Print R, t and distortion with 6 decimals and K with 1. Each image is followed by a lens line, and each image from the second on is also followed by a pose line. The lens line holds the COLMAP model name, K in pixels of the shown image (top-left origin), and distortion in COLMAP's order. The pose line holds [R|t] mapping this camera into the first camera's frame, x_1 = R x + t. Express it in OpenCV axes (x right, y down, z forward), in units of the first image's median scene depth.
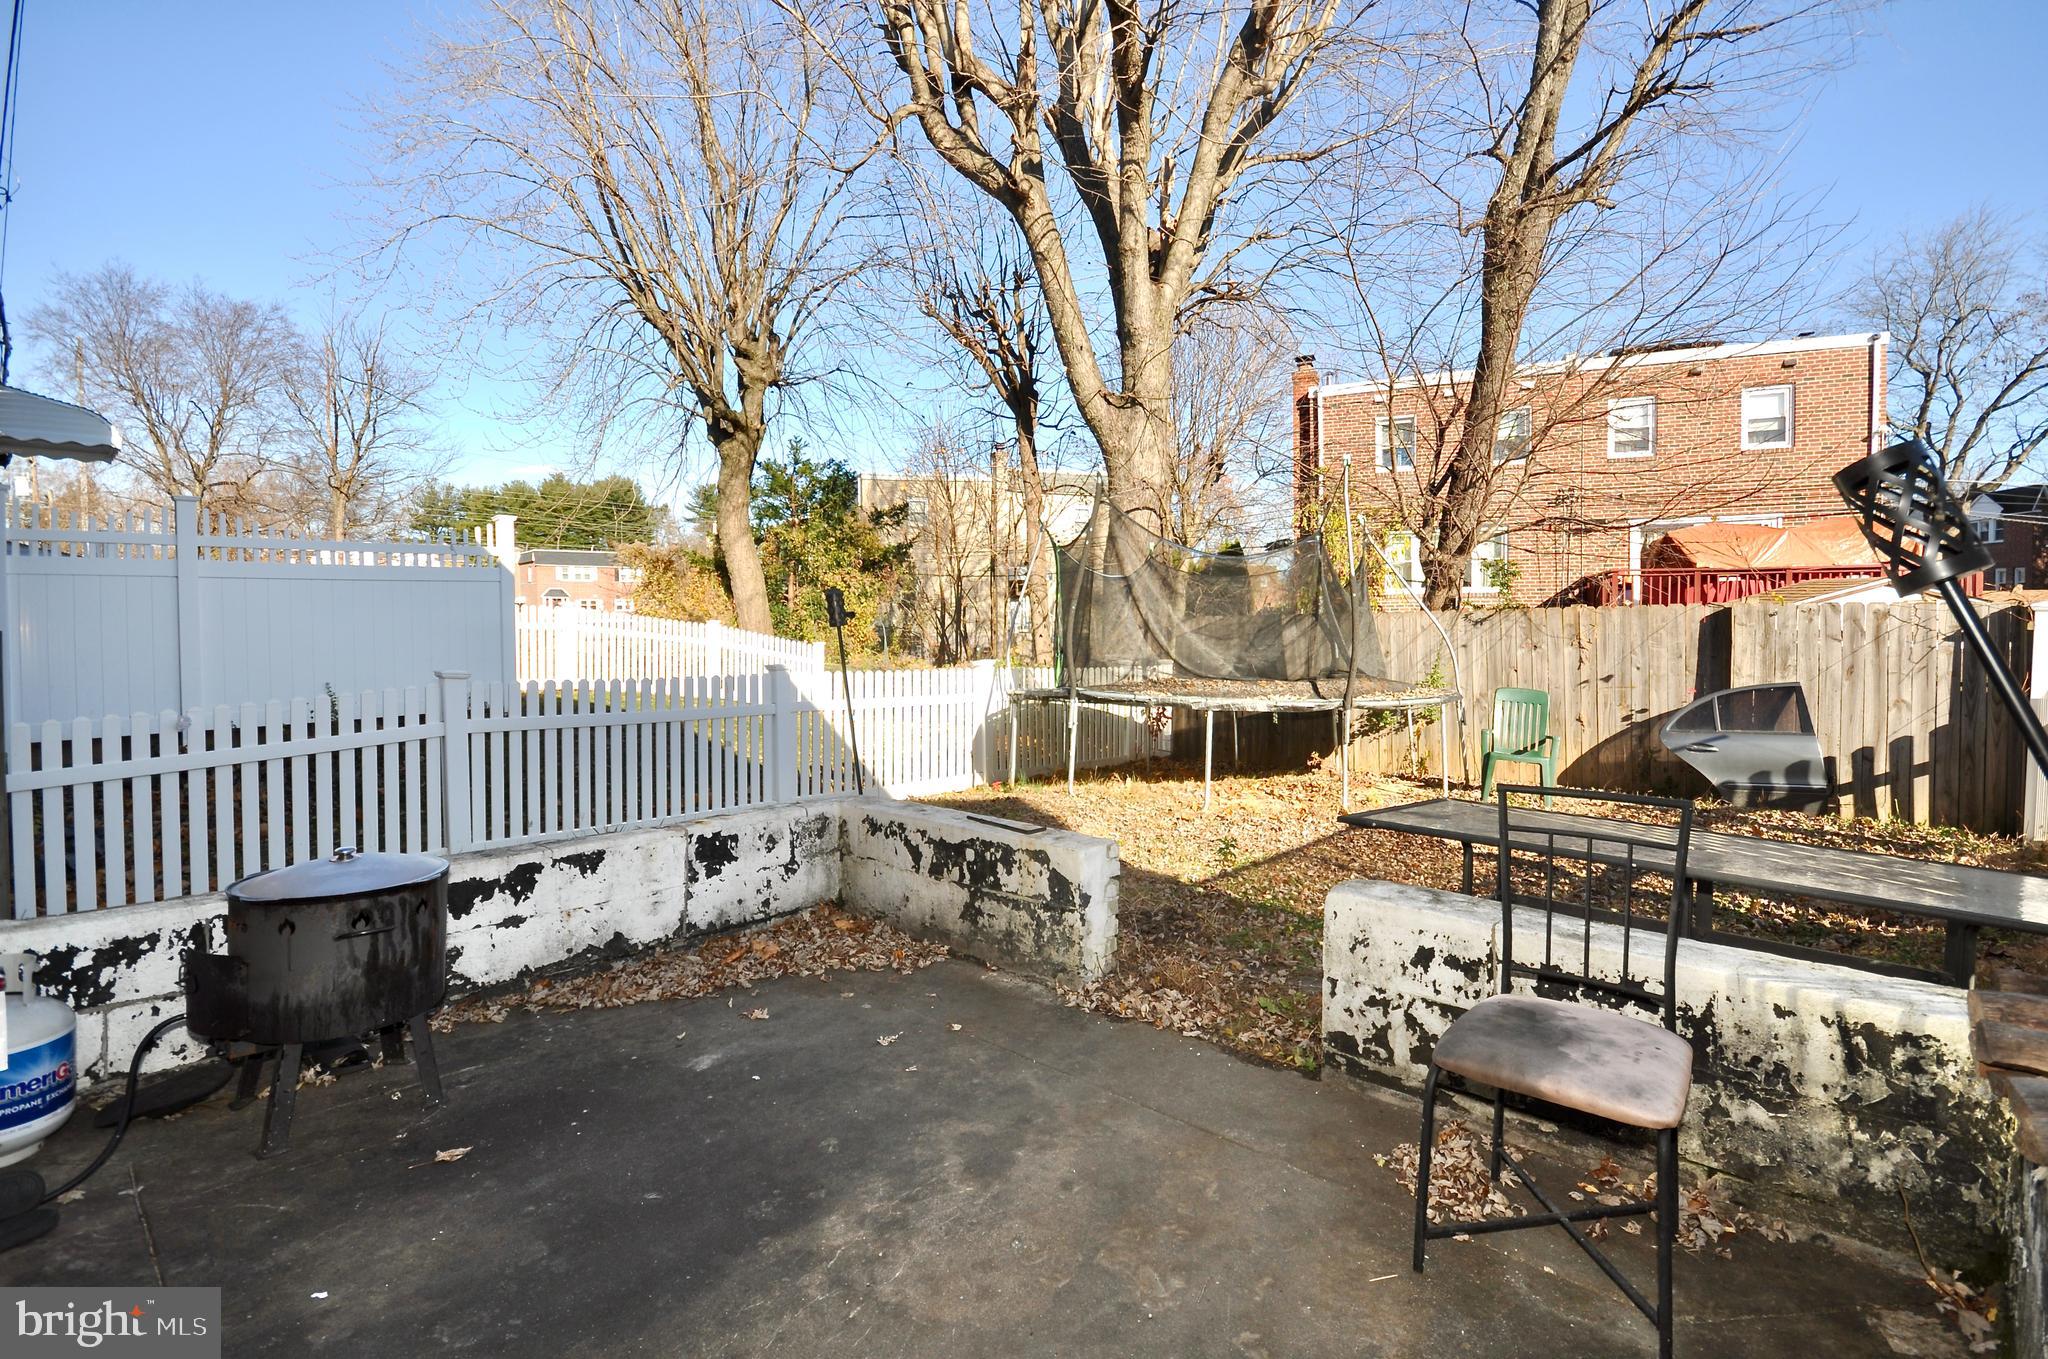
lens RADIAL K [[936.4, 0, 1011.3], [0, 936.4, 665.0], [0, 0, 1]] dist [0.004319, -0.006309]
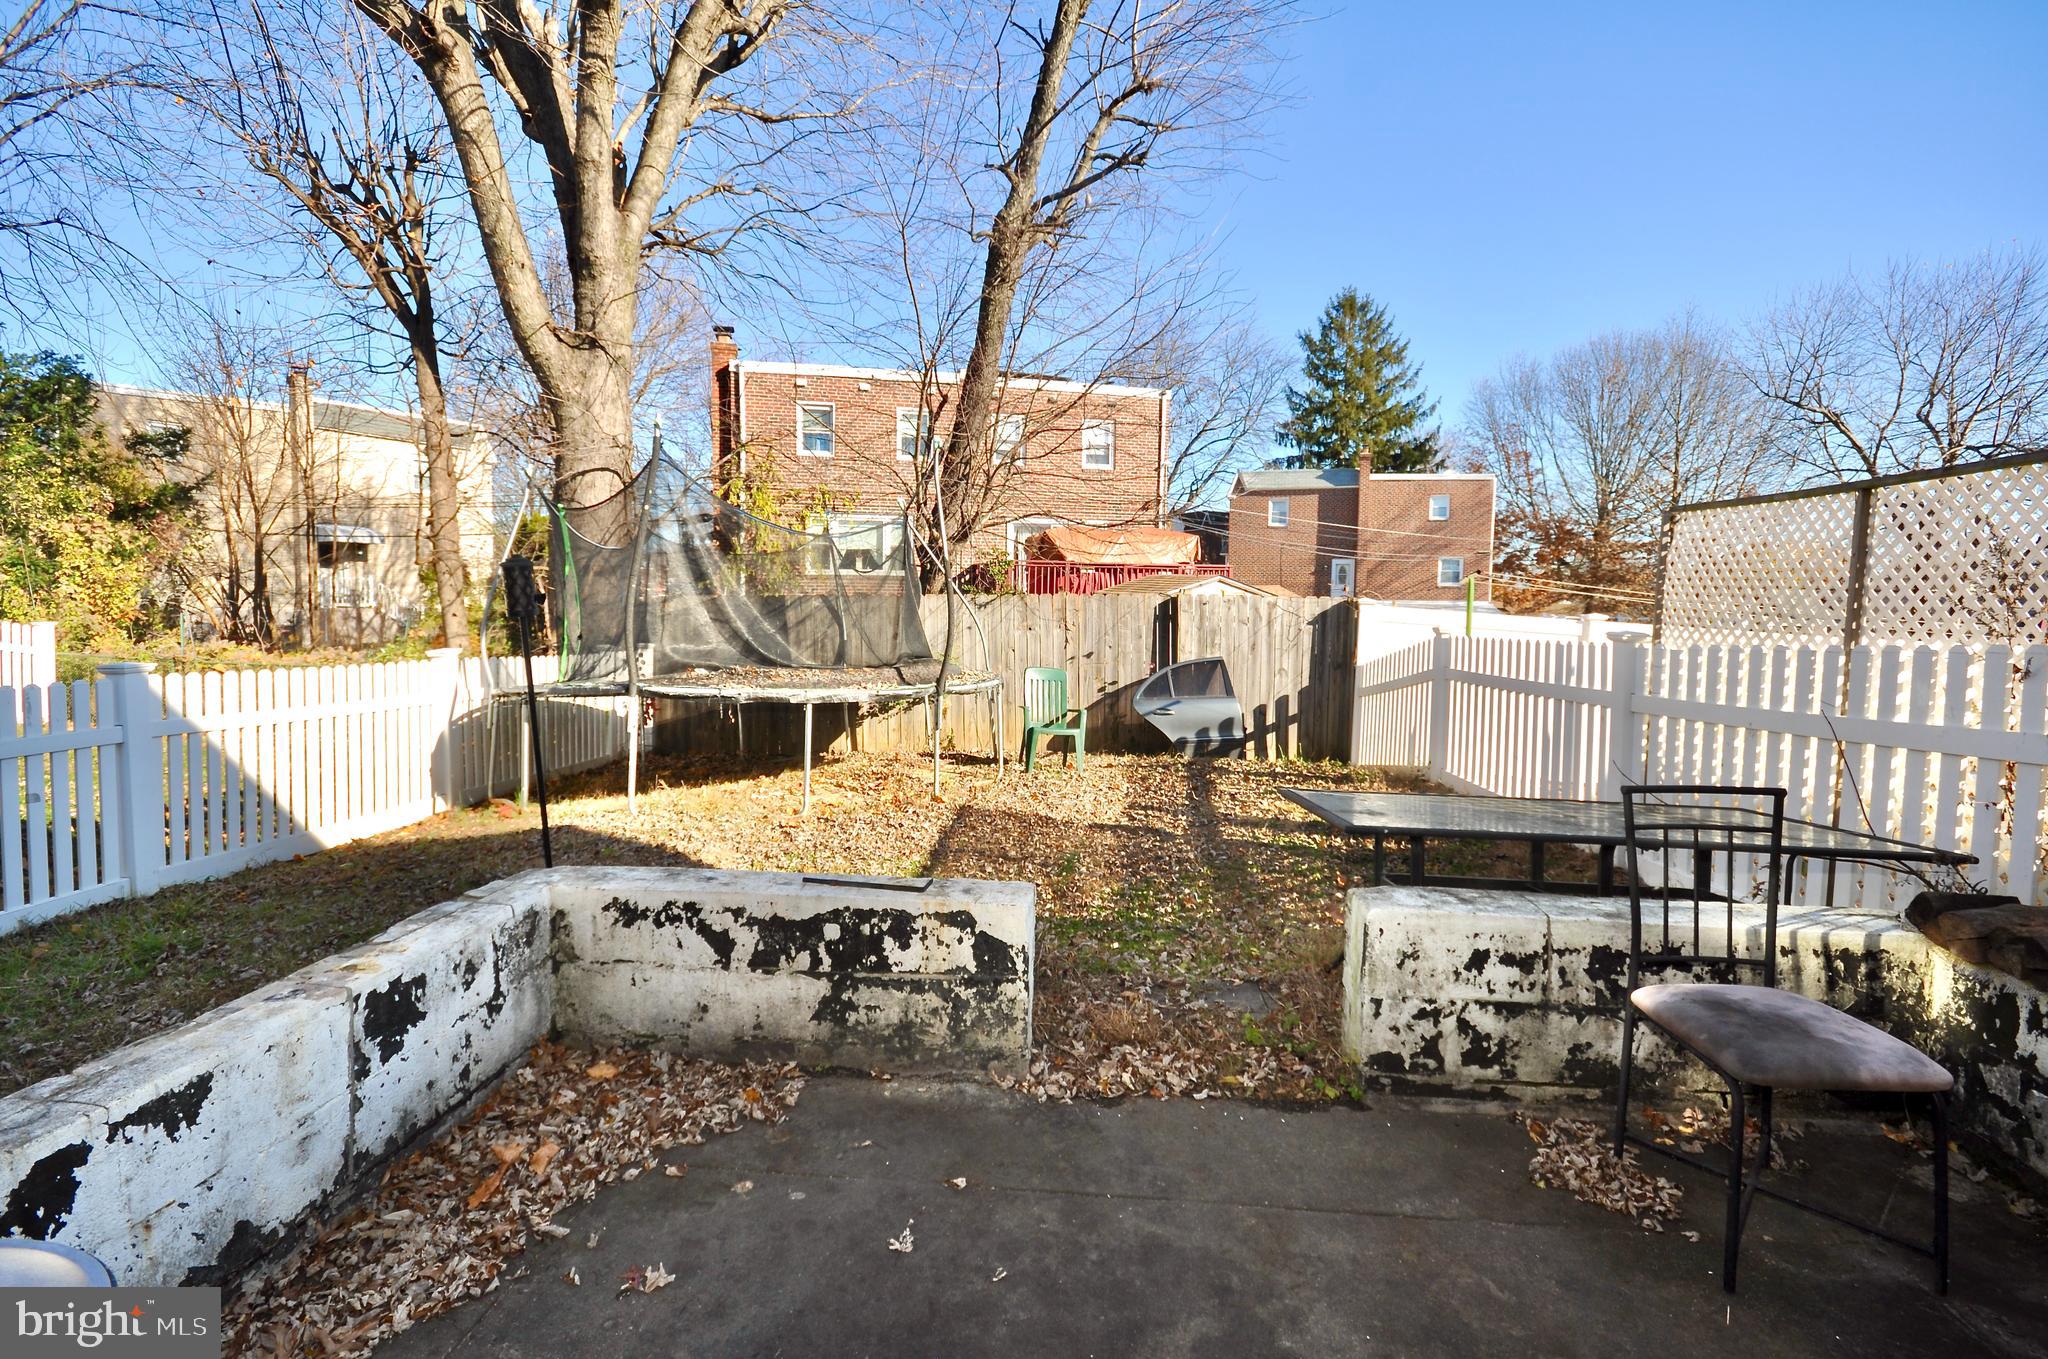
lens RADIAL K [[936.4, 0, 1031.9], [0, 936.4, 671.0], [0, 0, 1]] dist [0.004319, -0.006309]
pose [[0.800267, -0.030809, 0.598852, -0.149615], [0.012830, 0.999330, 0.034266, -0.010344], [-0.599507, -0.019738, 0.800126, 0.138389]]
